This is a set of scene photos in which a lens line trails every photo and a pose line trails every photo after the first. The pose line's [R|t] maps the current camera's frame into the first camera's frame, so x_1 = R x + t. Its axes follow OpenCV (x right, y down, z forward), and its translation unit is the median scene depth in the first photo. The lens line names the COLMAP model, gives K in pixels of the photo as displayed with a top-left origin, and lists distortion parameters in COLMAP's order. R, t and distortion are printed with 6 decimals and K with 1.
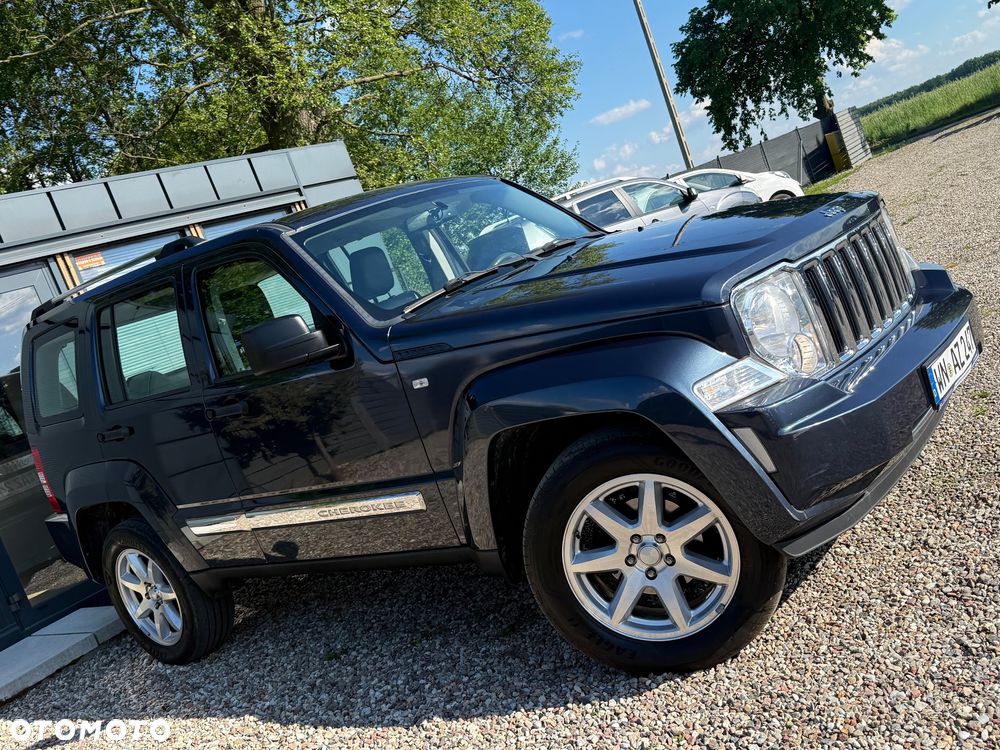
lens RADIAL K [[940.4, 0, 497.3], [0, 940.4, 372.3], [0, 0, 1]] dist [0.162251, -0.312284]
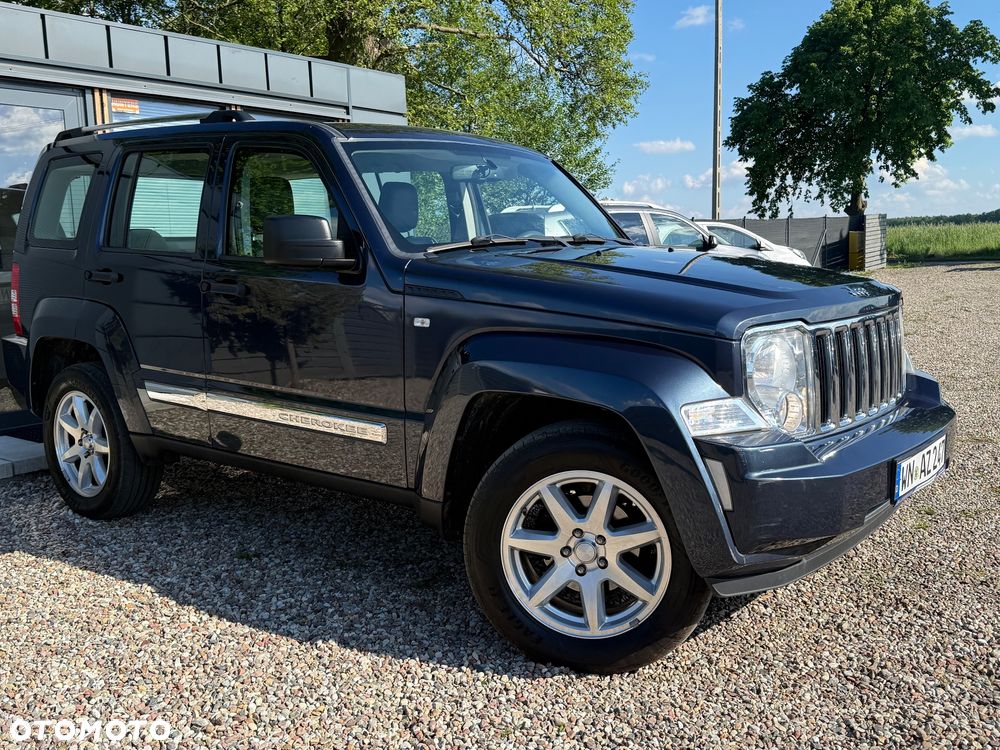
lens RADIAL K [[940.9, 0, 504.2], [0, 940.9, 359.1], [0, 0, 1]] dist [0.165996, -0.328295]
pose [[0.947031, 0.318566, 0.040585, -0.025052], [-0.318601, 0.947871, -0.005770, 0.025011], [-0.040307, -0.007466, 0.999159, -0.010523]]
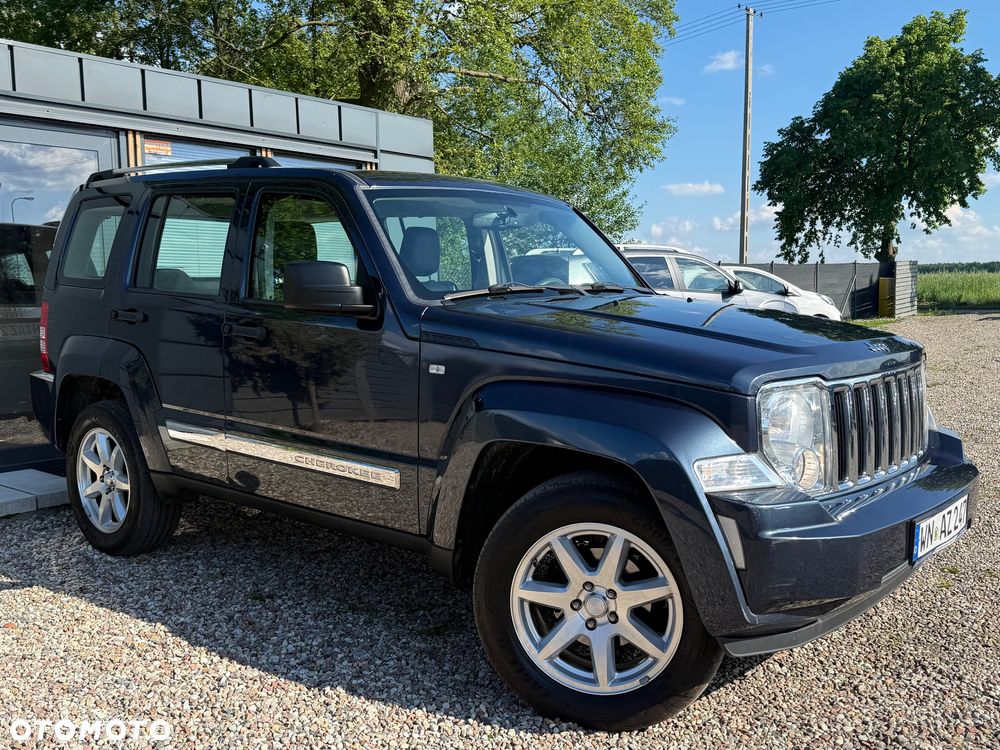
lens RADIAL K [[940.4, 0, 497.3], [0, 940.4, 372.3], [0, 0, 1]] dist [0.162251, -0.312284]
pose [[0.941172, 0.337928, -0.000089, -0.018390], [-0.337861, 0.940980, -0.020148, 0.012443], [-0.006725, 0.018993, 0.999797, -0.010490]]
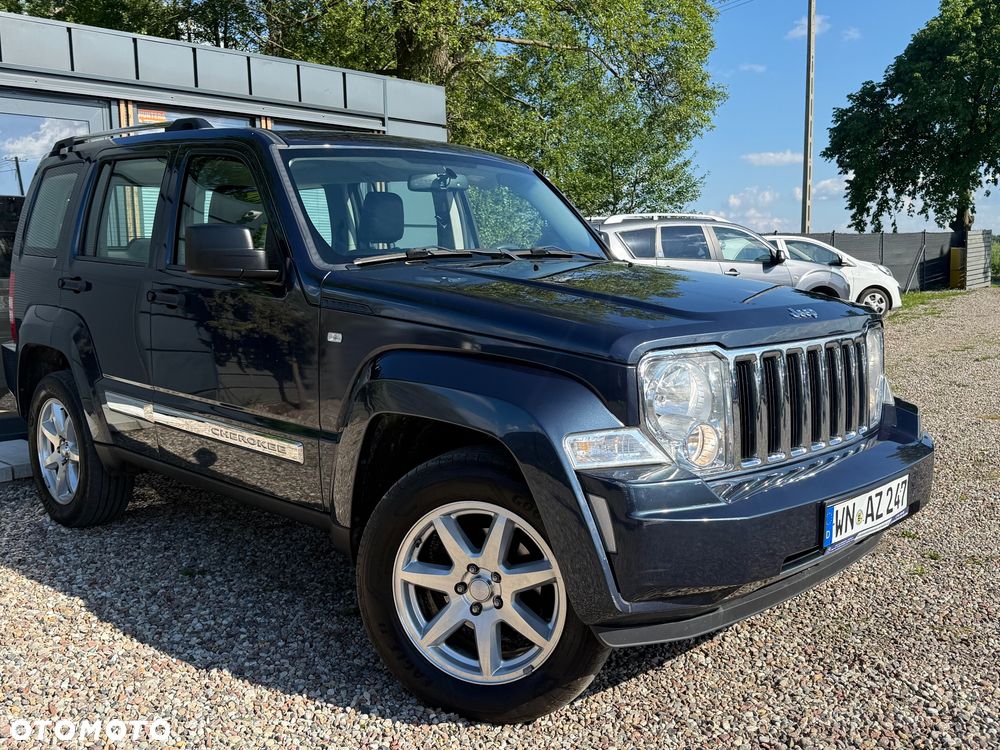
lens RADIAL K [[940.9, 0, 504.2], [0, 940.9, 359.1], [0, 0, 1]] dist [0.165996, -0.328295]
pose [[0.938321, 0.340016, -0.062785, 0.138302], [-0.339676, 0.940400, 0.016351, -0.039170], [0.064602, 0.005984, 0.997893, 0.049756]]
